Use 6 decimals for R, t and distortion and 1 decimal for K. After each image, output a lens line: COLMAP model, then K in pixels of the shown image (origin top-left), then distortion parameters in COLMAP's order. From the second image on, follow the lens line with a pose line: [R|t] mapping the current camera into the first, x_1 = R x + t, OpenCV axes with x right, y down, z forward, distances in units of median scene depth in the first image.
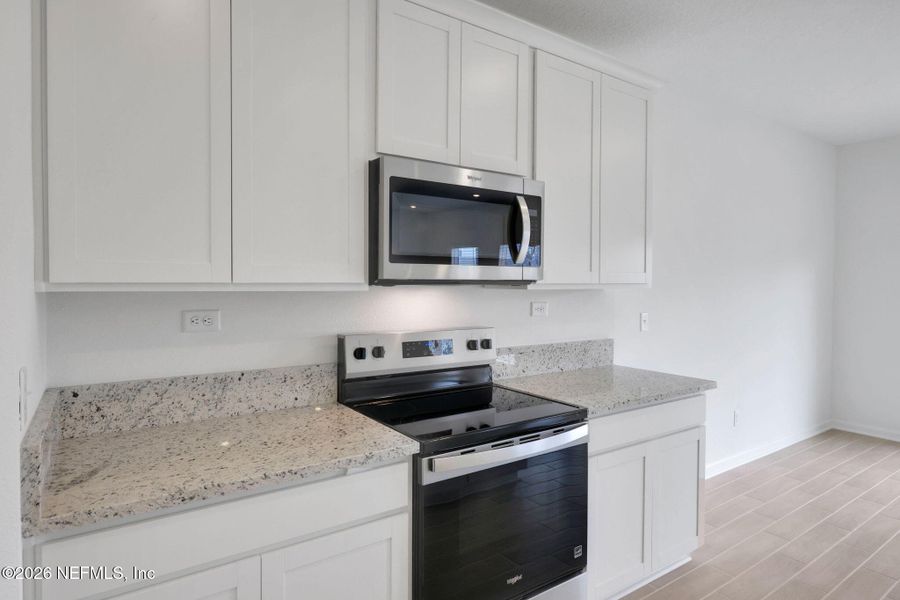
lens RADIAL K [[514.8, 0, 449.7], [0, 514.8, 290.5], [0, 0, 1]] dist [-0.002903, -0.000834]
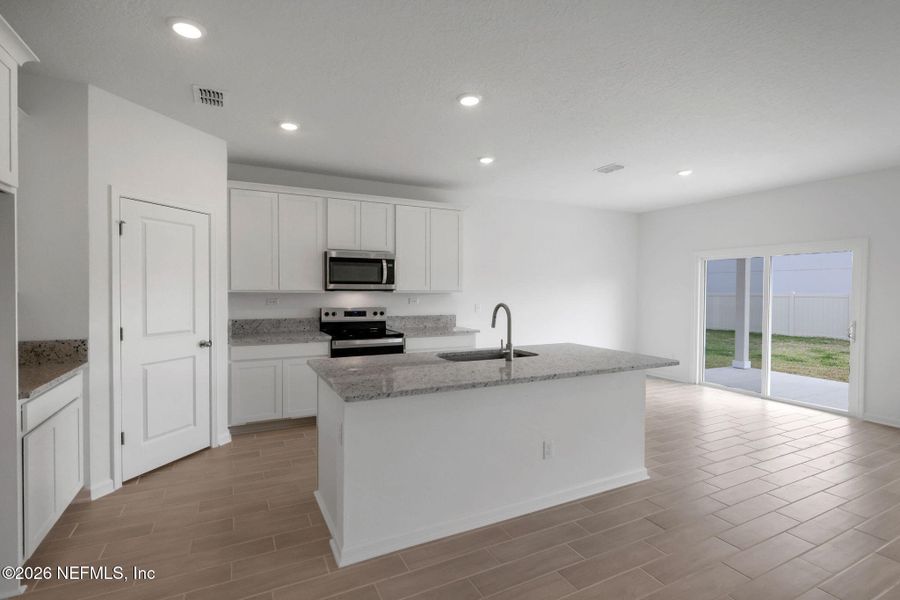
lens RADIAL K [[409.0, 0, 466.7], [0, 409.0, 296.5], [0, 0, 1]] dist [-0.000927, -0.000377]
pose [[0.993645, 0.004483, -0.112470, 0.848516], [-0.004539, 0.999990, -0.000247, 0.017162], [0.112468, 0.000756, 0.993655, -1.186572]]
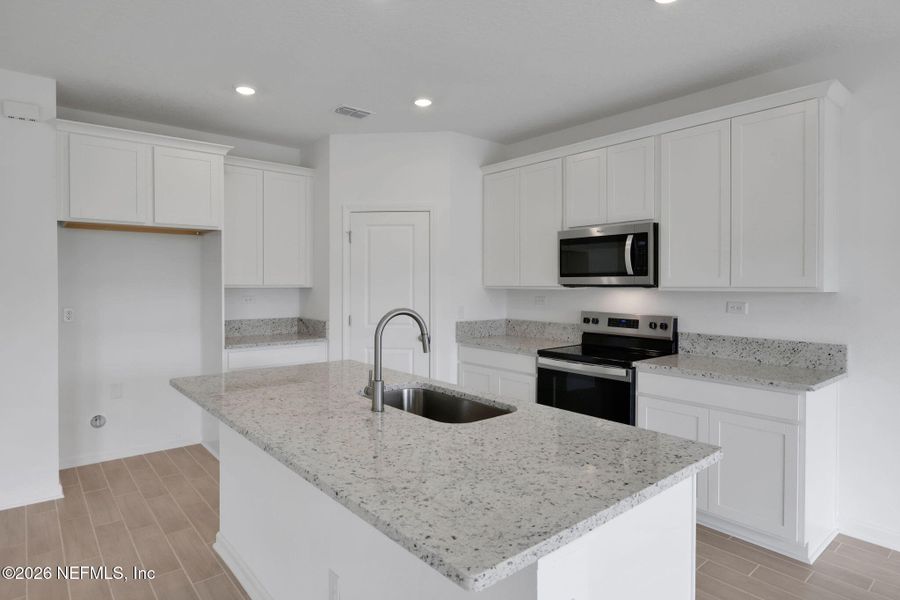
lens RADIAL K [[514.8, 0, 449.7], [0, 514.8, 290.5], [0, 0, 1]] dist [-0.002903, -0.000834]
pose [[0.090012, 0.009153, -0.995899, 1.752284], [-0.018345, 0.999803, 0.007530, -0.003048], [0.995772, 0.017591, 0.090163, 0.256806]]
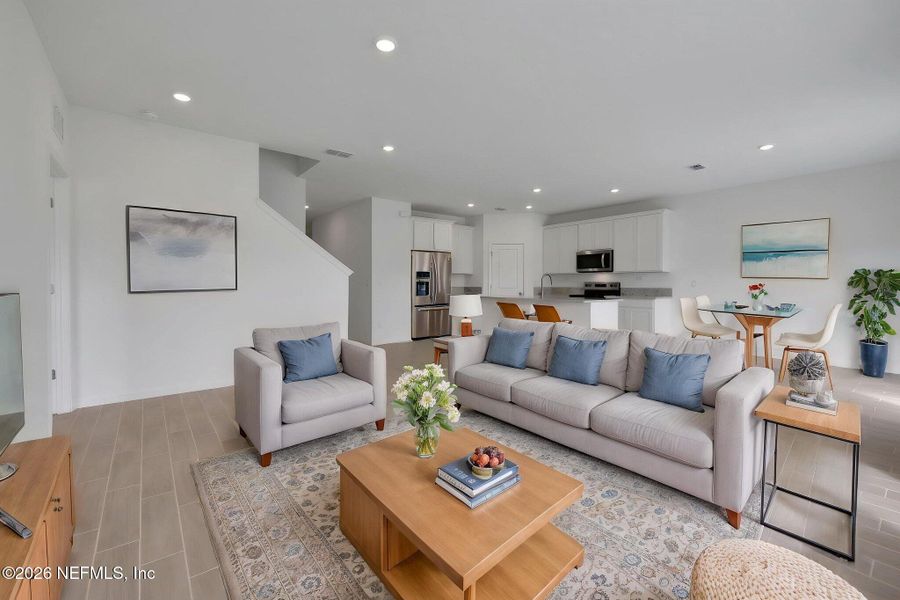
lens RADIAL K [[383.8, 0, 445.6], [0, 383.8, 294.0], [0, 0, 1]] dist [-0.038566, -0.000084]
pose [[0.057578, 0.018466, -0.998170, 3.650873], [-0.015493, 0.999725, 0.017602, 0.157551], [0.998221, 0.014451, 0.057848, -0.703187]]
